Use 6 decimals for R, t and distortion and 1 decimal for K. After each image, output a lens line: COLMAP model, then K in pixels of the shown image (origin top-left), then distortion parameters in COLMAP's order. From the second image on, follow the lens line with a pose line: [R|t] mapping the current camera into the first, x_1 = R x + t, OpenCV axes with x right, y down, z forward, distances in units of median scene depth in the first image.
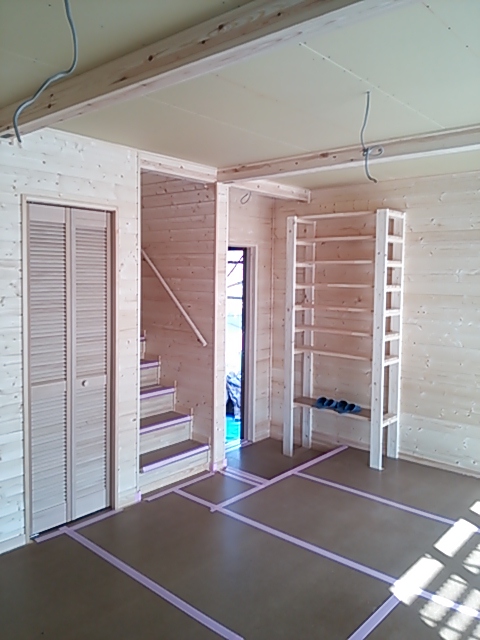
lens RADIAL K [[533.4, 0, 240.1], [0, 533.4, 321.4], [0, 0, 1]] dist [0.027850, -0.026059]
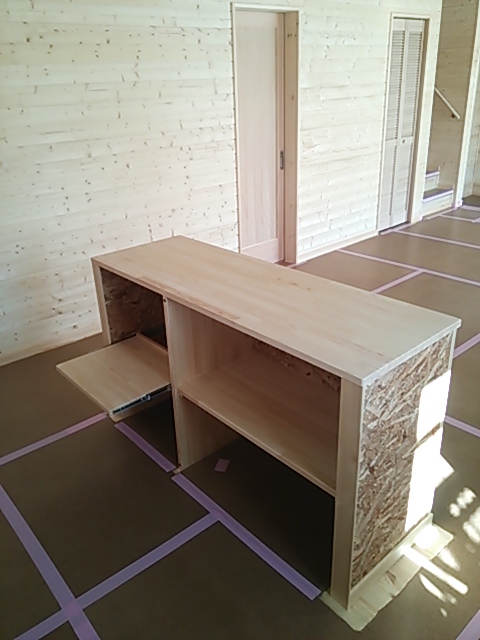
lens RADIAL K [[533.4, 0, 240.7], [0, 533.4, 317.1], [0, 0, 1]] dist [0.027850, -0.026059]
pose [[0.991234, 0.006348, -0.131962, -0.524429], [0.037264, 0.944856, 0.325359, 0.067104], [0.126751, -0.327424, 0.936337, -0.693932]]
